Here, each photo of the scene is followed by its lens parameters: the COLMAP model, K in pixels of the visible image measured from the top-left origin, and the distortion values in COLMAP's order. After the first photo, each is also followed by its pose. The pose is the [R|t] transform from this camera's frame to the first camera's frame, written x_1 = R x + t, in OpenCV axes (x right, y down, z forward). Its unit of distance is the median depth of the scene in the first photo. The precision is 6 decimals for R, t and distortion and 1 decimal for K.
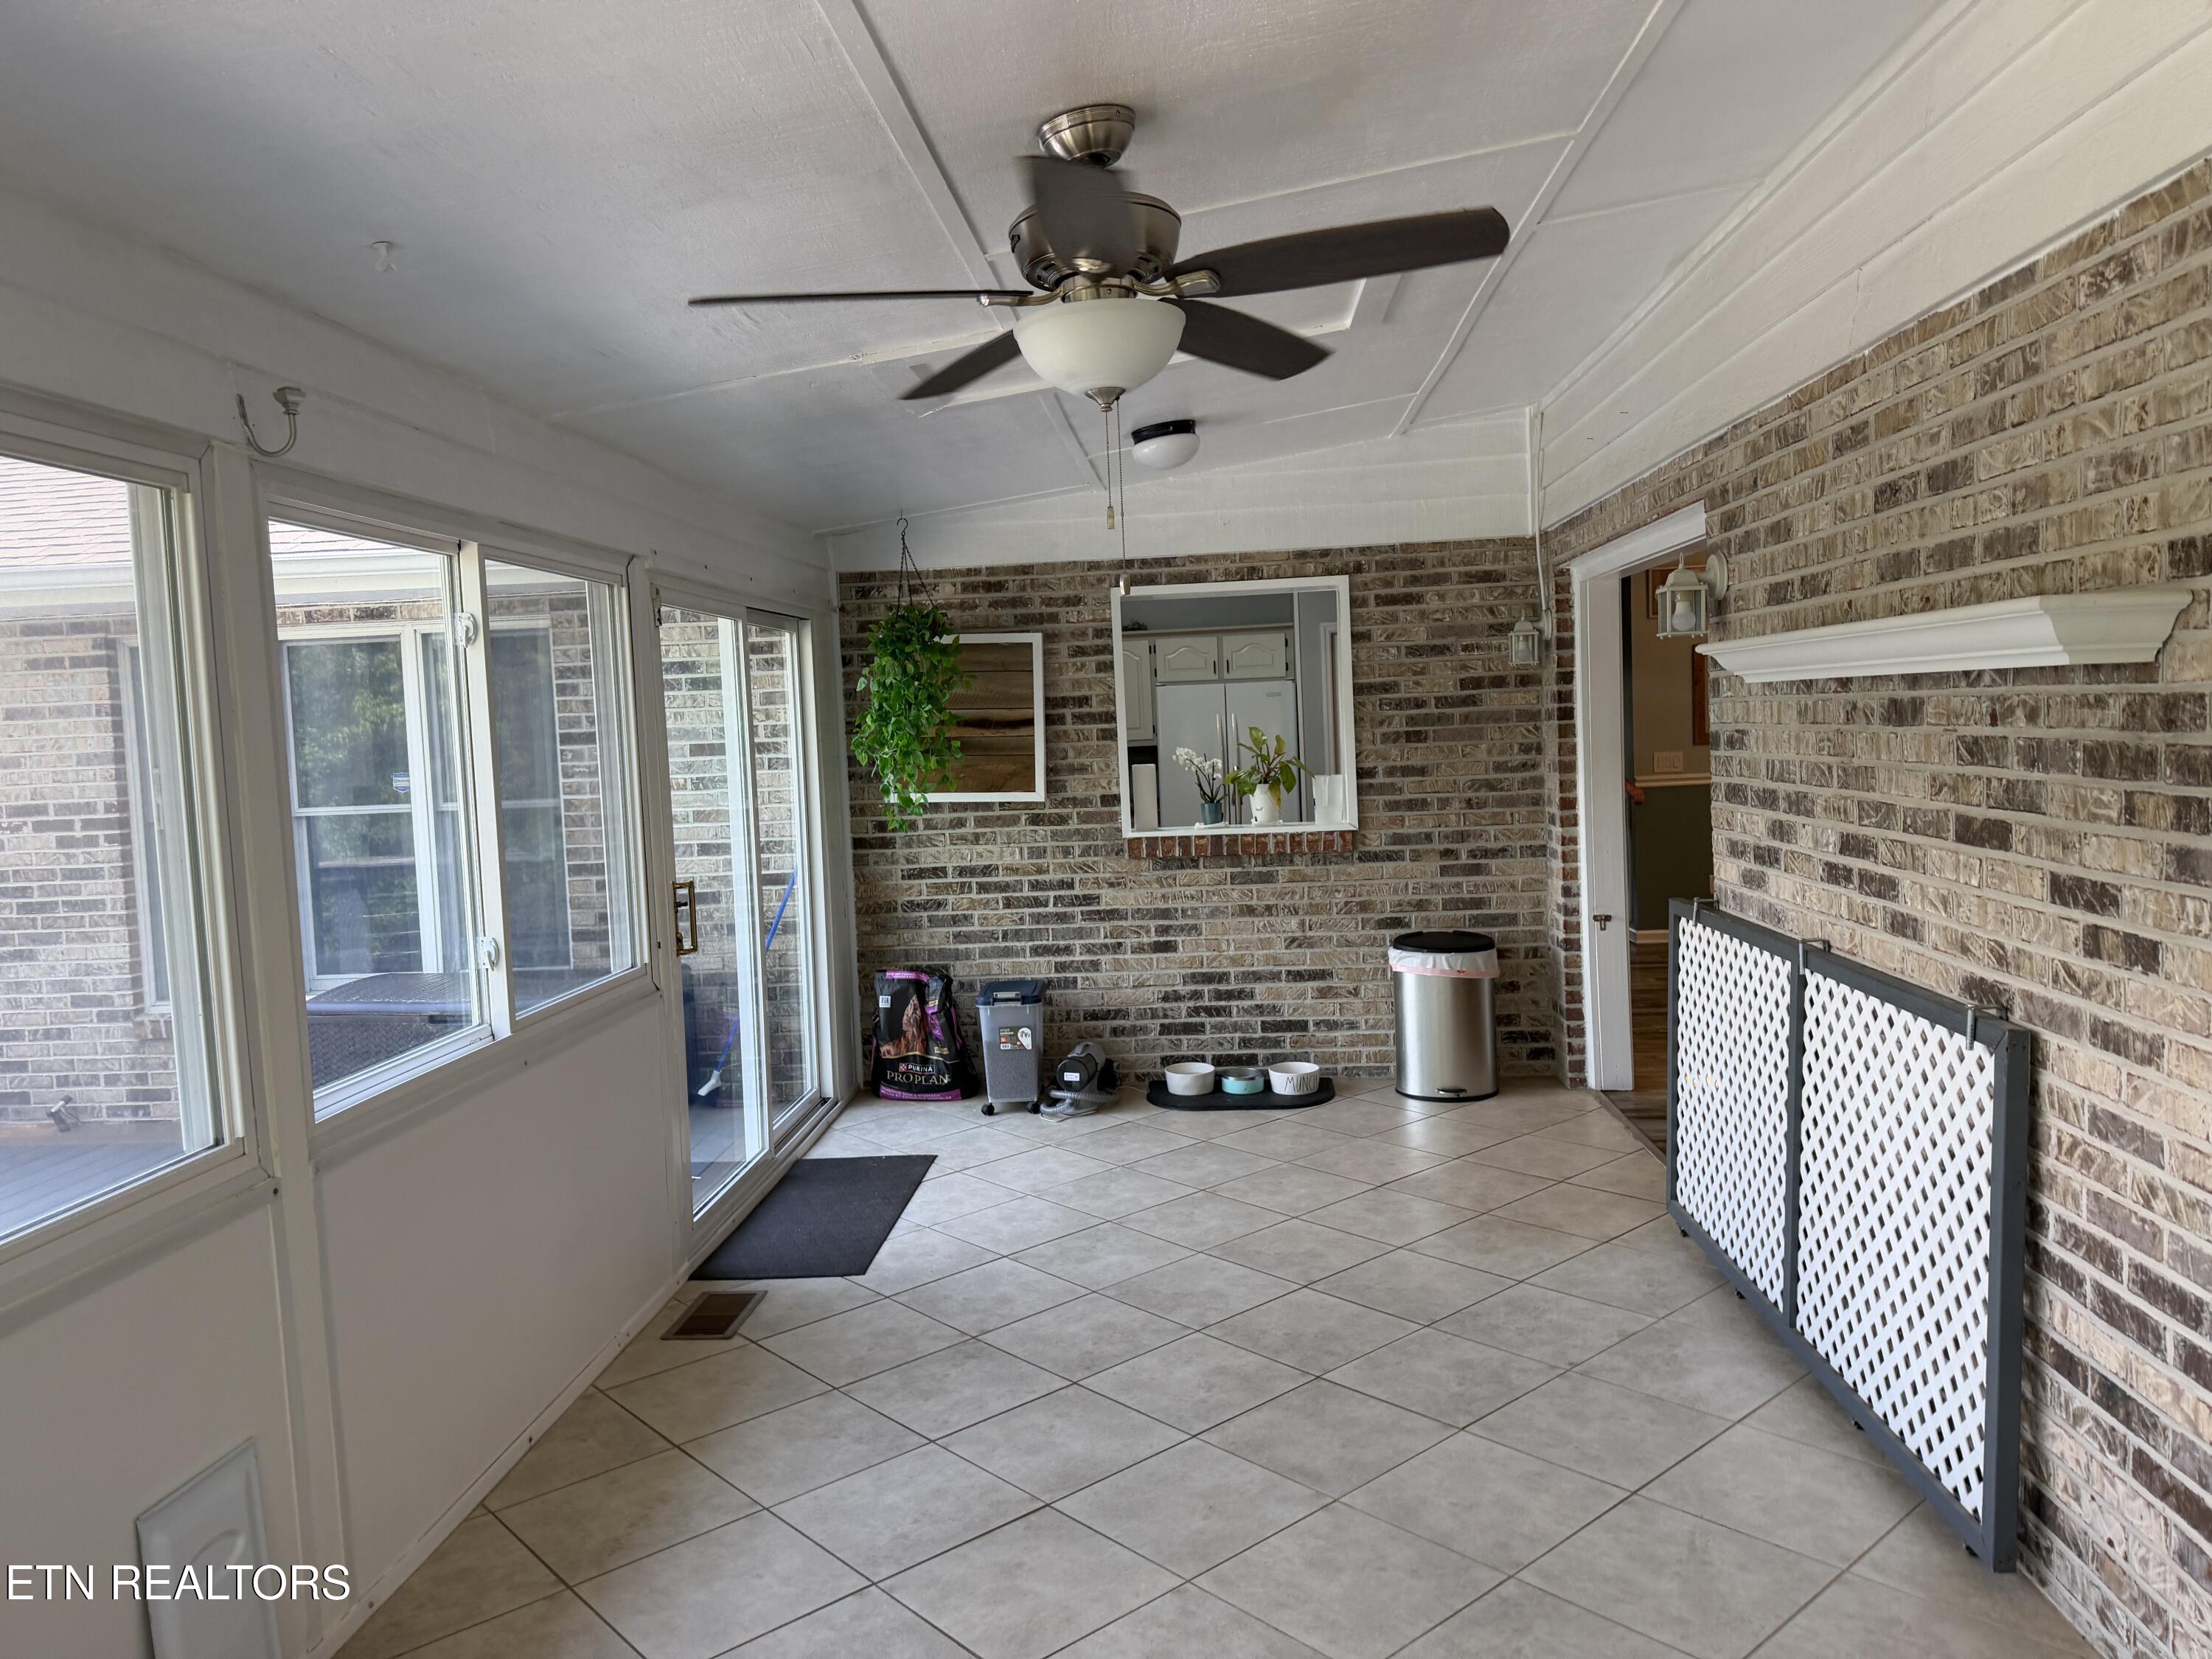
lens RADIAL K [[1557.7, 0, 1106.0], [0, 1557.7, 829.5], [0, 0, 1]] dist [0.132832, -0.200373]
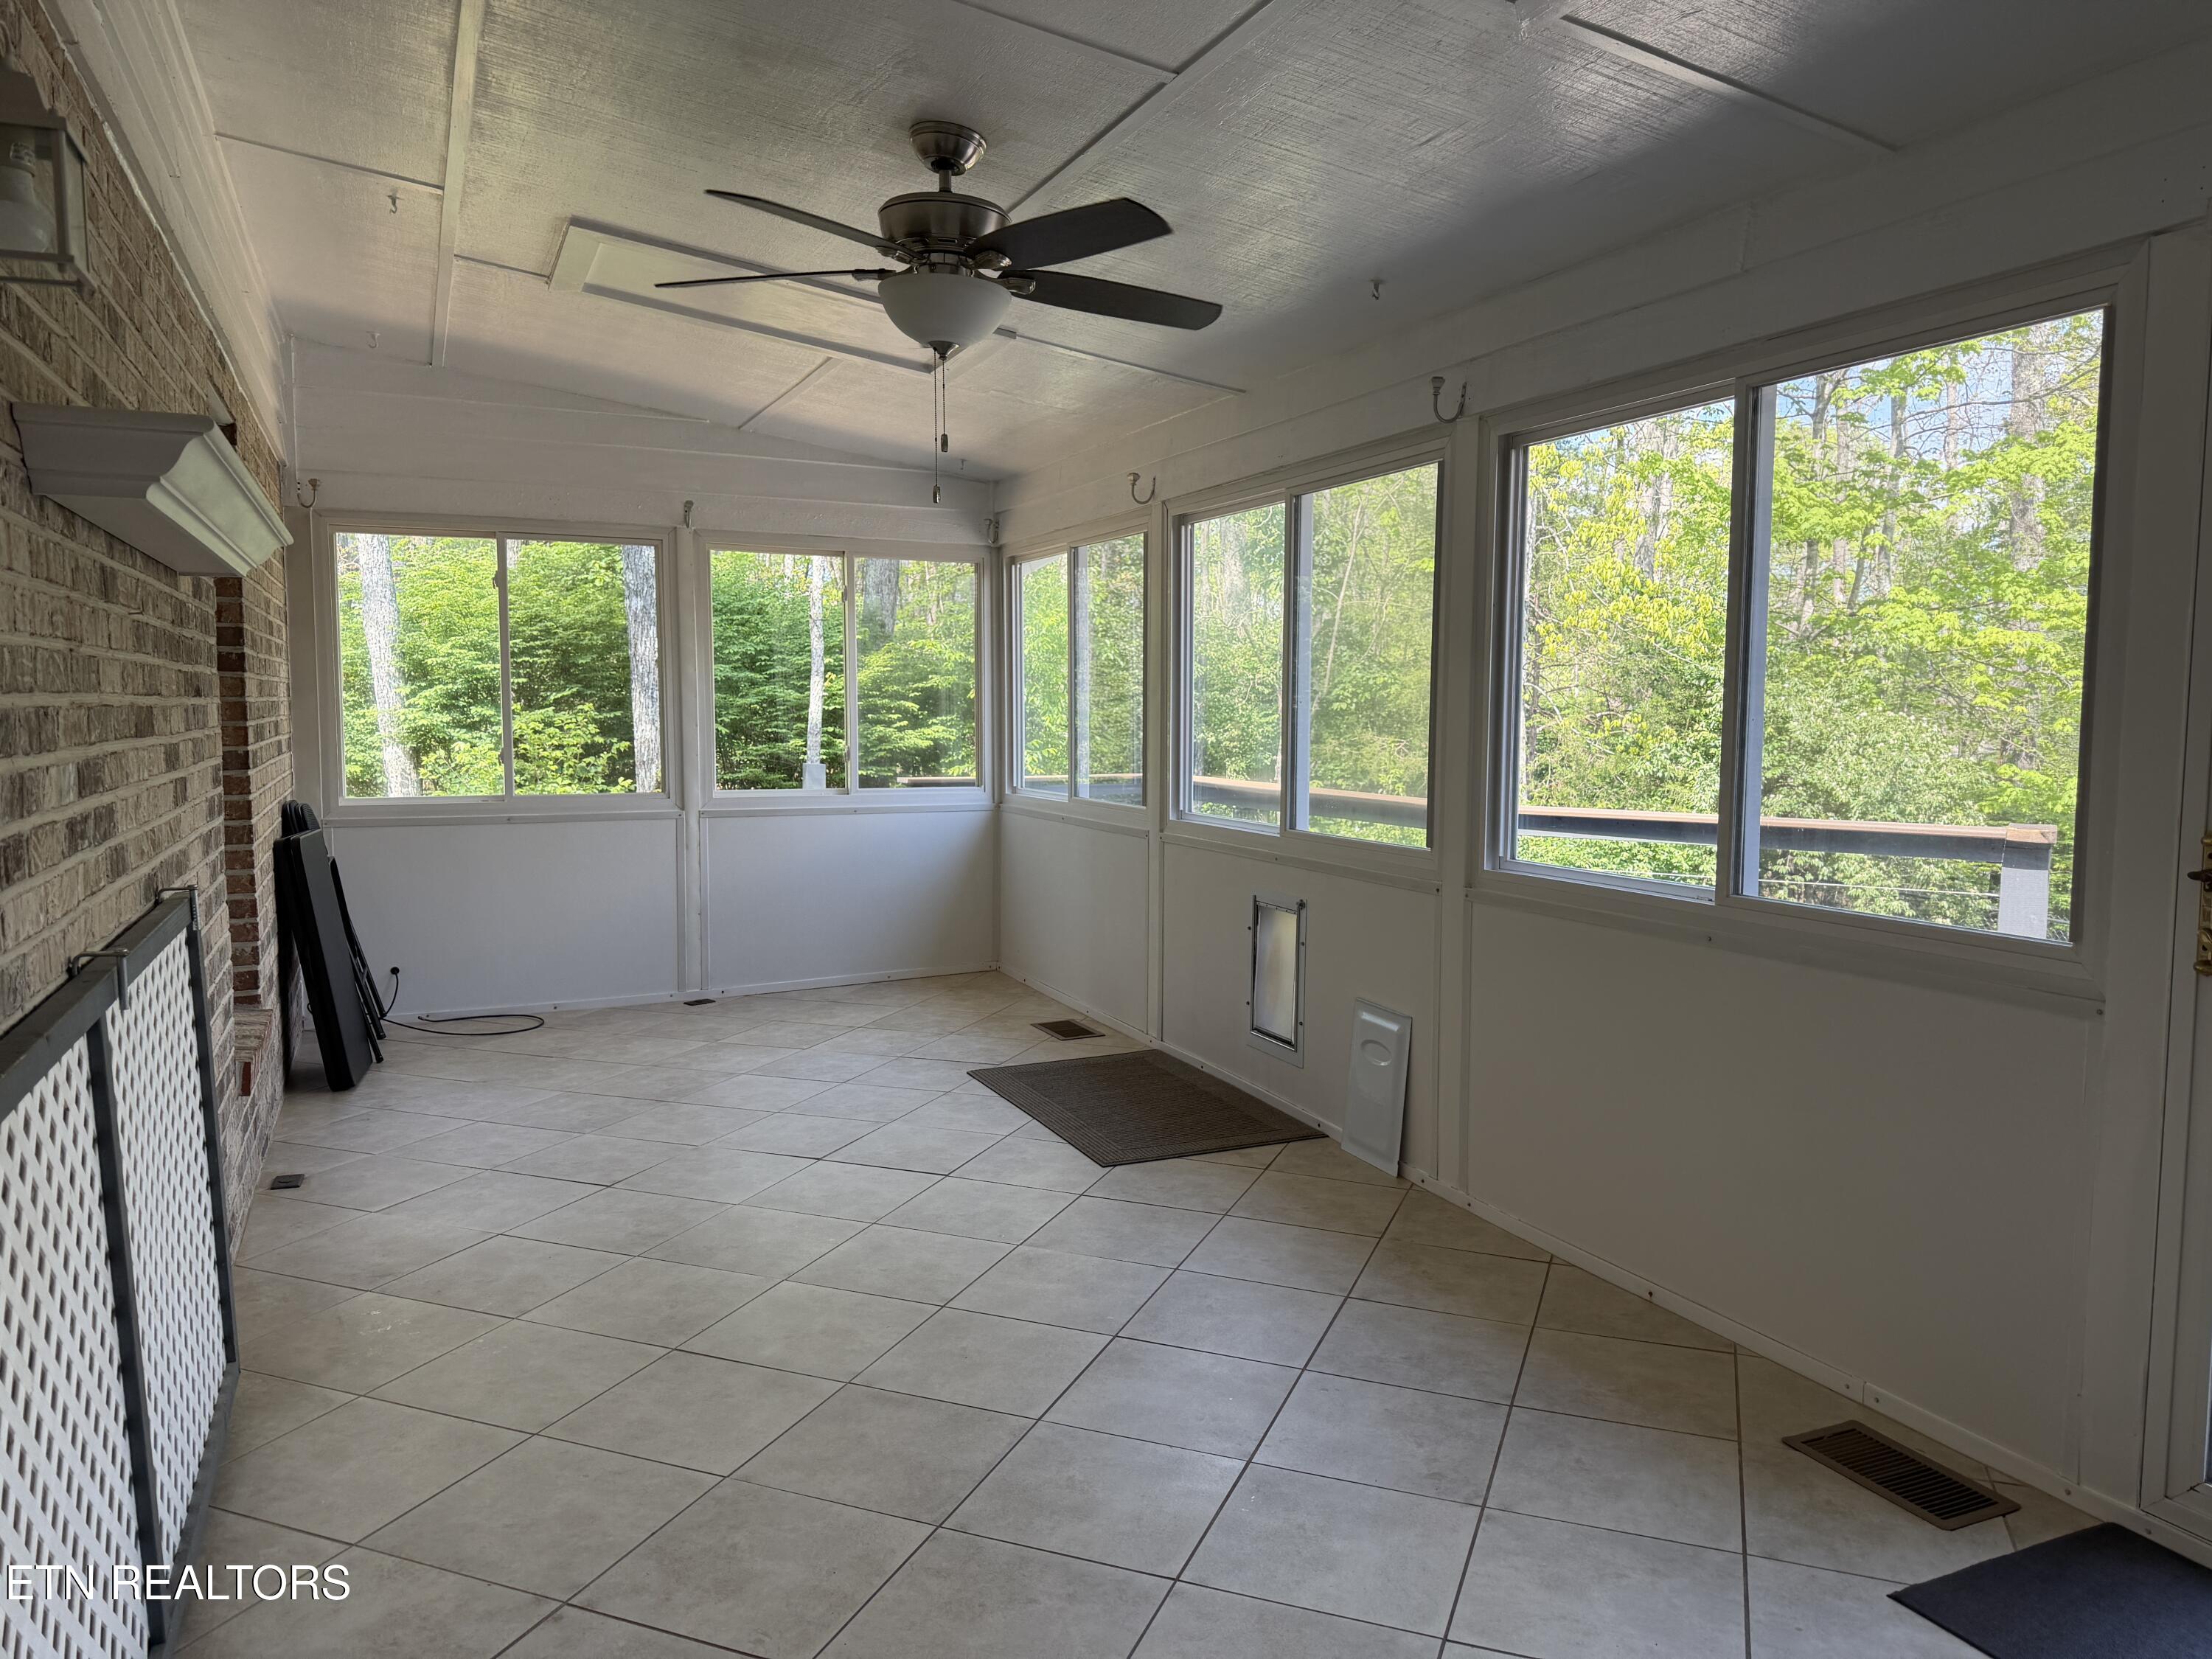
lens RADIAL K [[1557.7, 0, 1106.0], [0, 1557.7, 829.5], [0, 0, 1]] dist [0.132832, -0.200373]
pose [[-0.880881, 0.079246, -0.466657, 0.452860], [0.002510, 0.986654, 0.162811, -0.082256], [0.473331, 0.142246, -0.869324, 1.952106]]
